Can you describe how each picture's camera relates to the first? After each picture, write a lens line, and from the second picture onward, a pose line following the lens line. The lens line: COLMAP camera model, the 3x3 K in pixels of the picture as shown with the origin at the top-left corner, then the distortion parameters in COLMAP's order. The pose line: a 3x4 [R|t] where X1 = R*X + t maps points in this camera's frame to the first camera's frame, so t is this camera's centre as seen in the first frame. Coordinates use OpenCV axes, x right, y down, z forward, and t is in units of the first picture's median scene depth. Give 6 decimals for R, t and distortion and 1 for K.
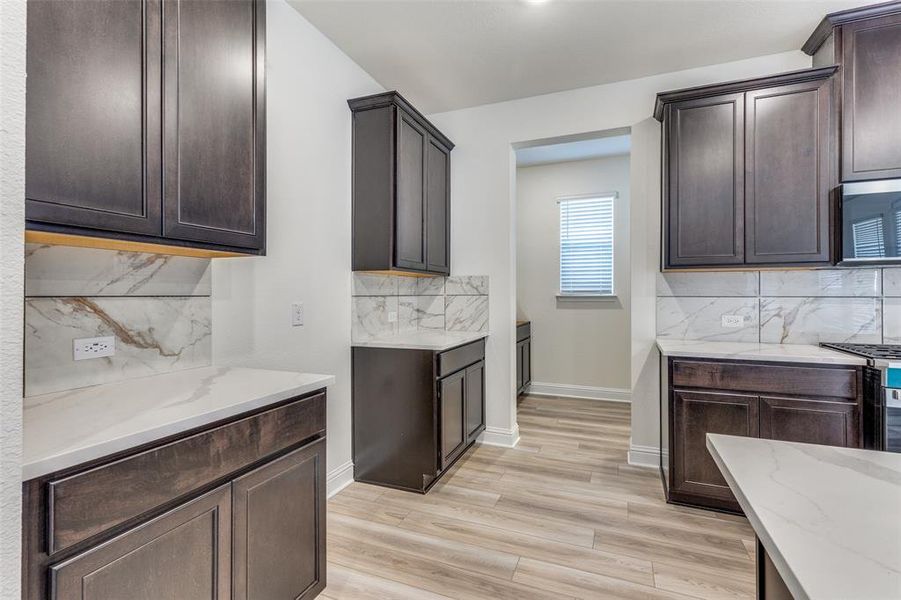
lens RADIAL K [[396.2, 0, 445.5], [0, 396.2, 295.4], [0, 0, 1]] dist [-0.002975, -0.000628]
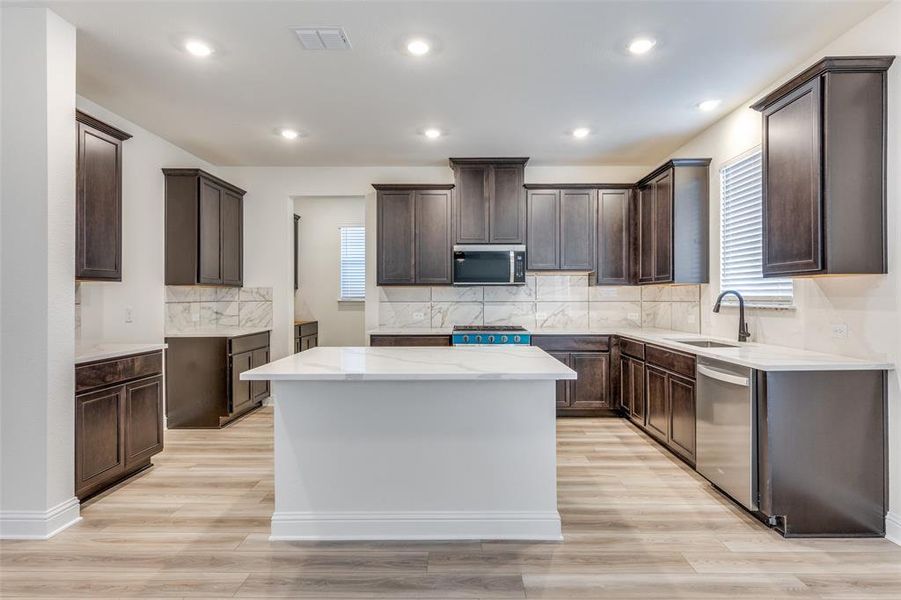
lens RADIAL K [[473.7, 0, 459.3], [0, 473.7, 297.3], [0, 0, 1]] dist [-0.004321, -0.000715]
pose [[0.922262, -0.001484, 0.386563, 0.084506], [0.001359, 0.999999, 0.000597, -0.016873], [-0.386564, -0.000025, 0.922263, -0.972479]]
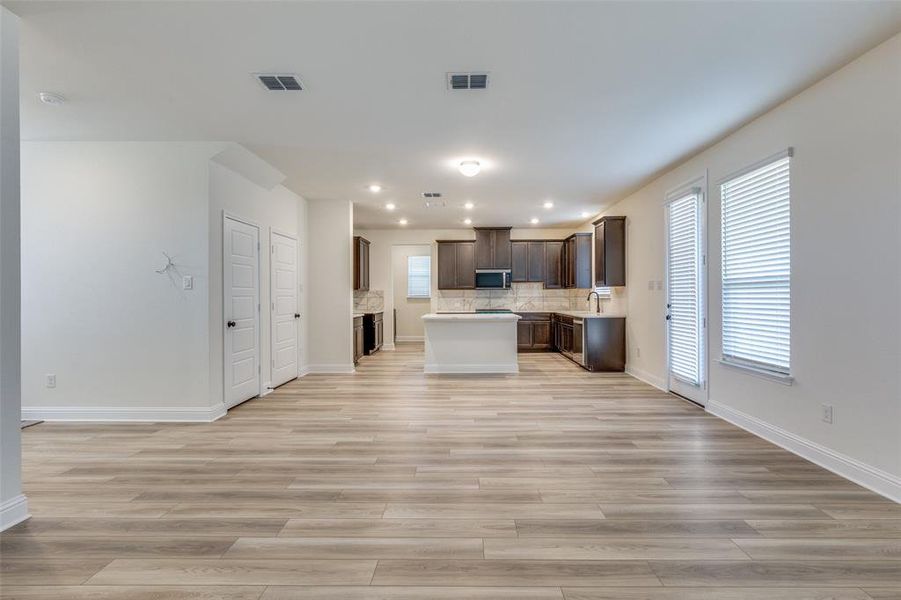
lens RADIAL K [[421.6, 0, 468.0], [0, 421.6, 294.4], [0, 0, 1]] dist [0.018534, 0.000155]
pose [[0.916570, -0.001612, 0.399870, -0.634203], [0.004365, 0.999973, -0.005975, -0.001483], [-0.399850, 0.007222, 0.916552, -2.335400]]
